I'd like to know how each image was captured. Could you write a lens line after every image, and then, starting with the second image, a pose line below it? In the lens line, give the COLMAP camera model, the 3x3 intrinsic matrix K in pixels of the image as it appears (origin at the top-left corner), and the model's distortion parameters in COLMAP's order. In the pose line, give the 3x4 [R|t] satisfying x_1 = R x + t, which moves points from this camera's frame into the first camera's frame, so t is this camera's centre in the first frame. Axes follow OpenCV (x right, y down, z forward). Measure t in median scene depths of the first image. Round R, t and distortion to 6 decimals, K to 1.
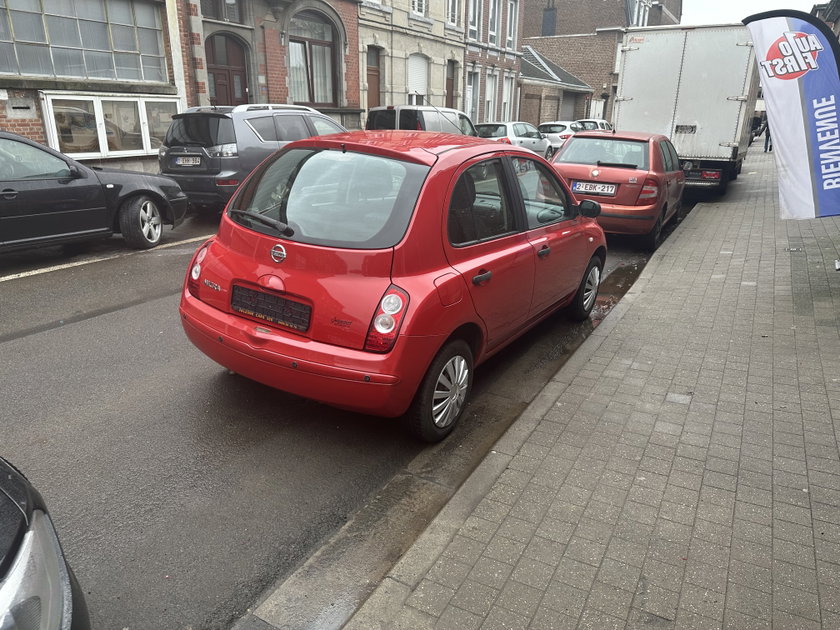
lens RADIAL K [[595.8, 0, 420.0], [0, 595.8, 315.0], [0, 0, 1]] dist [0.027151, -0.028507]
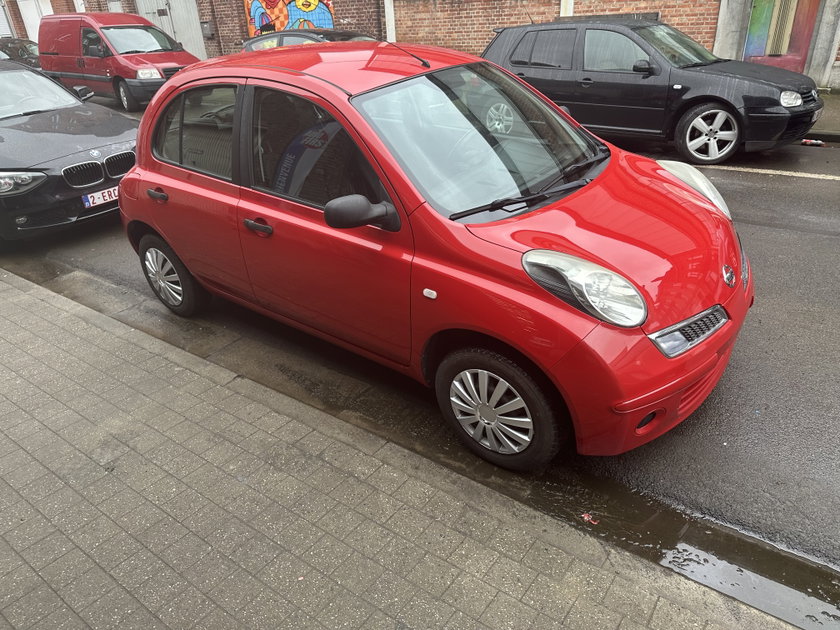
lens RADIAL K [[584.7, 0, 420.0], [0, 584.7, 315.0], [0, 0, 1]] dist [0.035081, -0.037114]
pose [[-0.108415, 0.451231, -0.885797, 0.501645], [-0.274754, 0.842740, 0.462925, -0.229815], [0.955383, 0.293564, 0.032612, 0.688615]]
